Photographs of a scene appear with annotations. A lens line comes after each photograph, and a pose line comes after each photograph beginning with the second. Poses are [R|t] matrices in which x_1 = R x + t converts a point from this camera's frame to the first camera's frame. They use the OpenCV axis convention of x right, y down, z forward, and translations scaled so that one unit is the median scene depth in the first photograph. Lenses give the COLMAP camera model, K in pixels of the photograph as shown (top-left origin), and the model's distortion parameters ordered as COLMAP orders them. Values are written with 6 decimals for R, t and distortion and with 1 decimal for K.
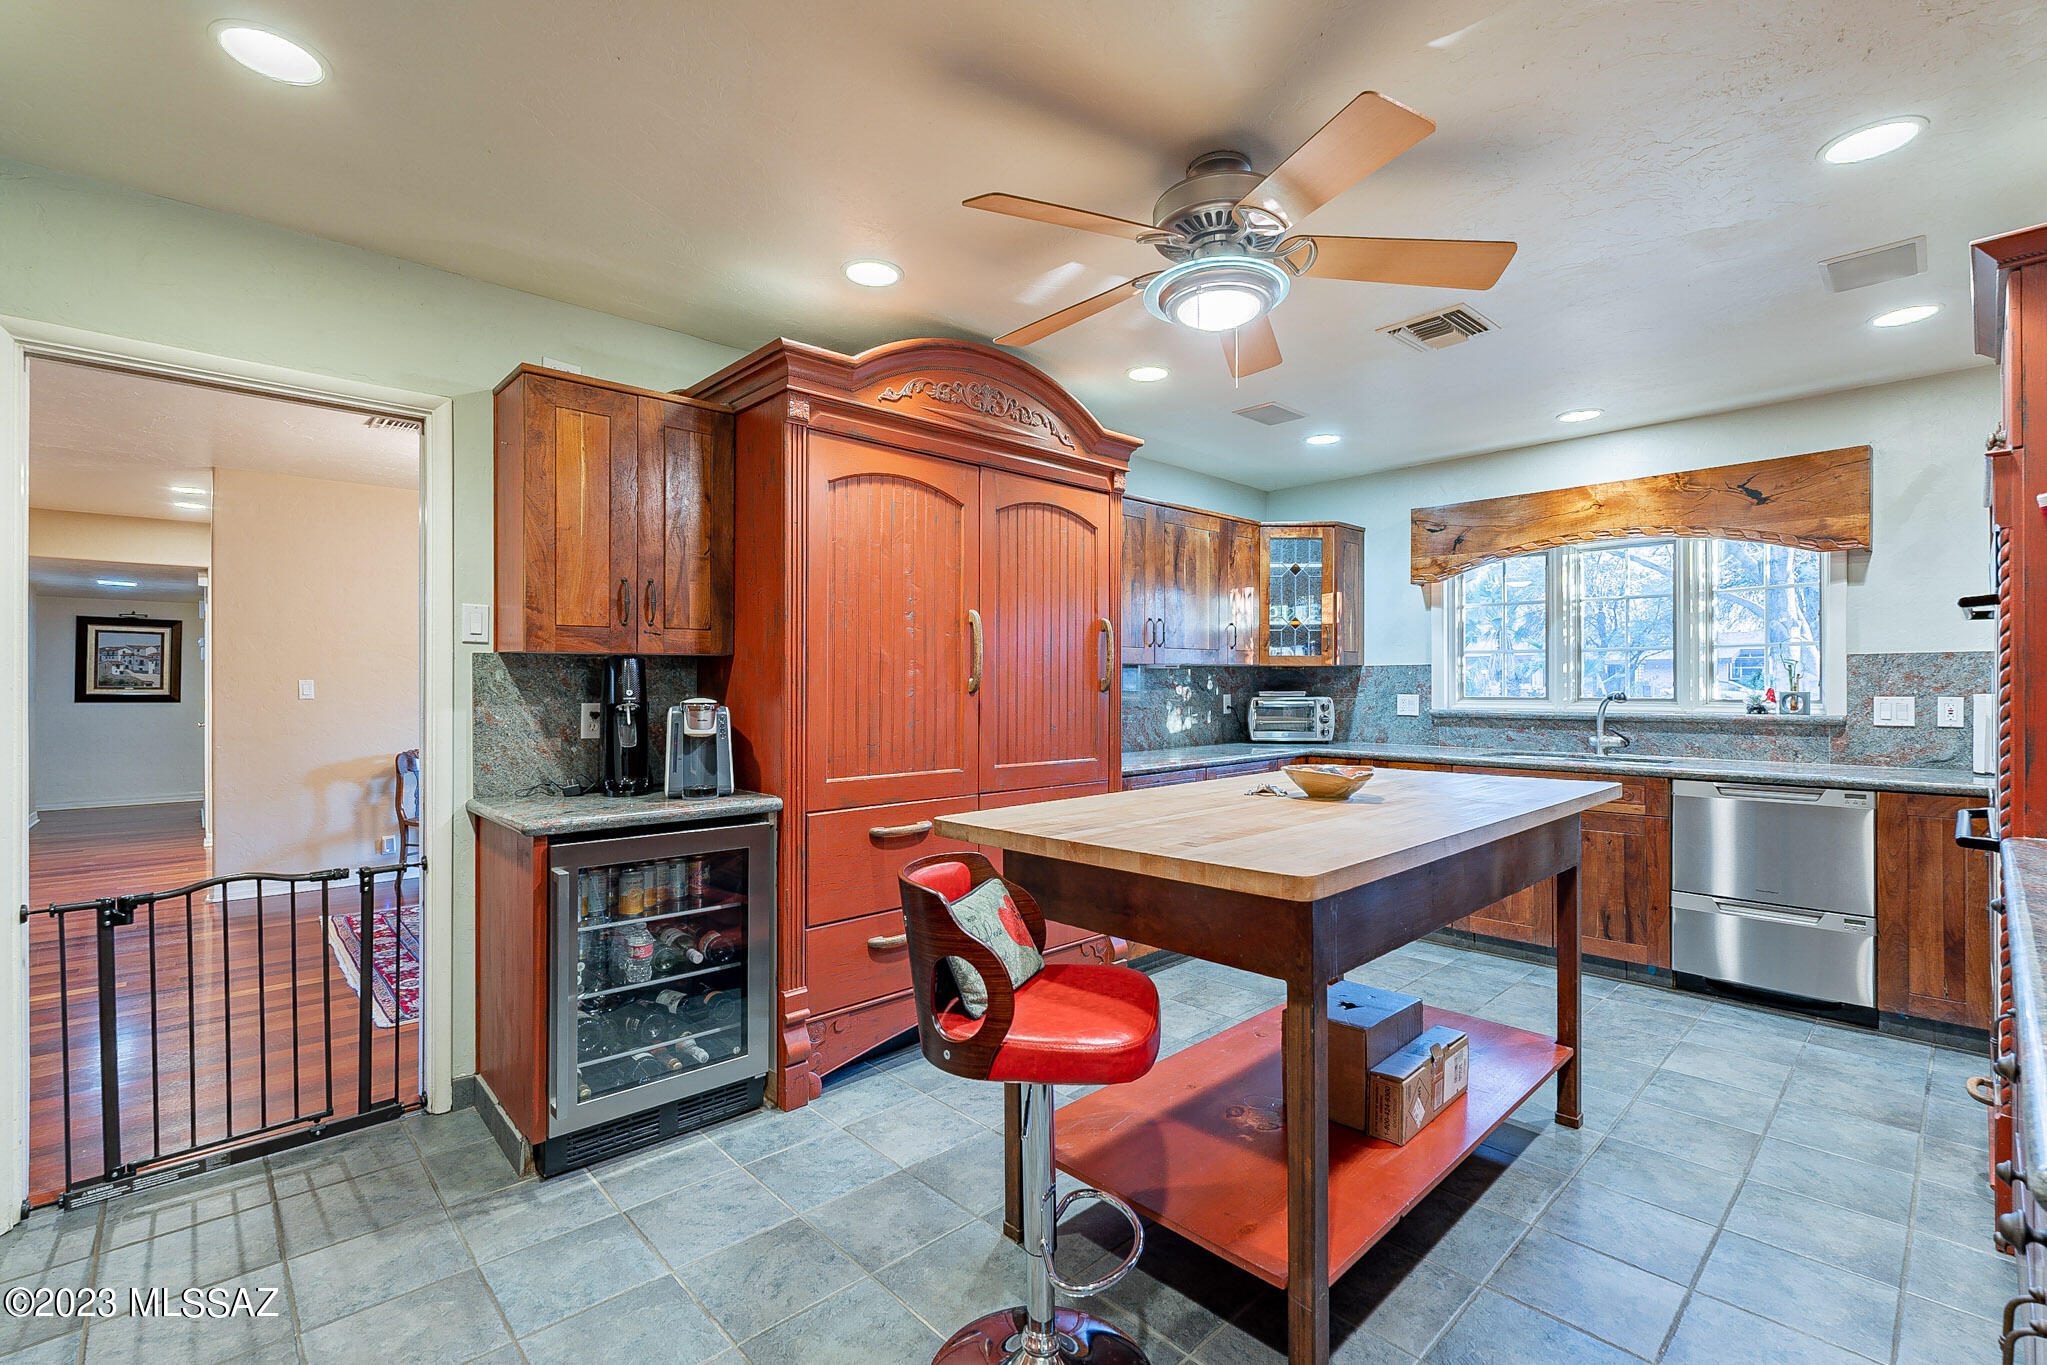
lens RADIAL K [[914.1, 0, 1024.0], [0, 914.1, 683.4], [0, 0, 1]] dist [-0.007748, 0.001741]
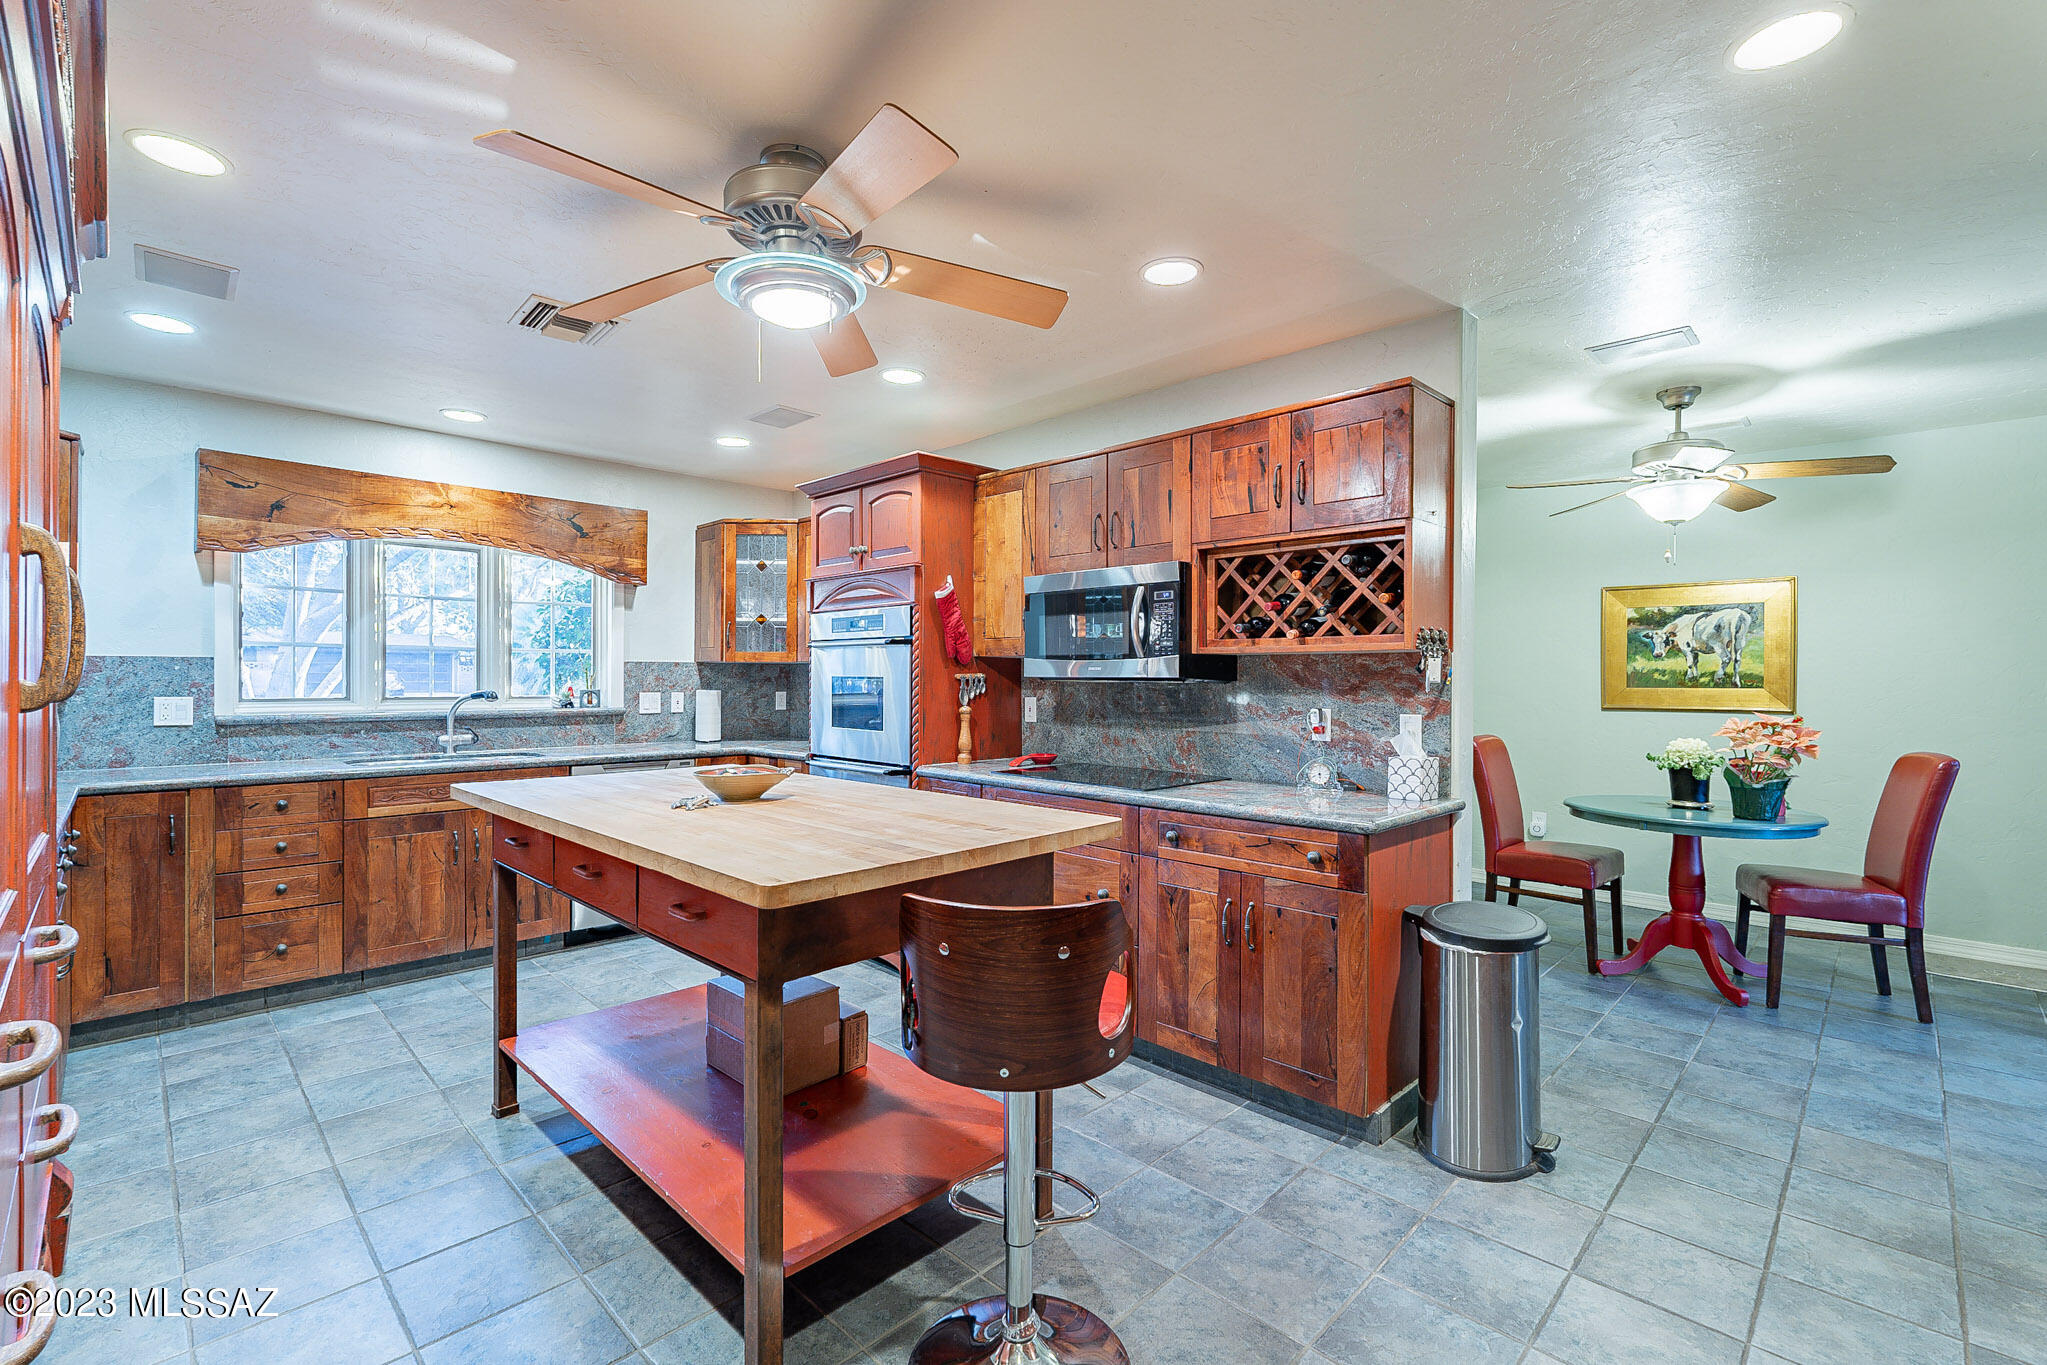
lens RADIAL K [[914.1, 0, 1023.2], [0, 914.1, 683.5], [0, 0, 1]] dist [-0.007748, 0.001741]
pose [[-0.055139, -0.002877, 0.998475, -0.432738], [-0.006484, 0.999976, 0.002523, -0.006045], [-0.998458, -0.006335, -0.055157, 0.450322]]
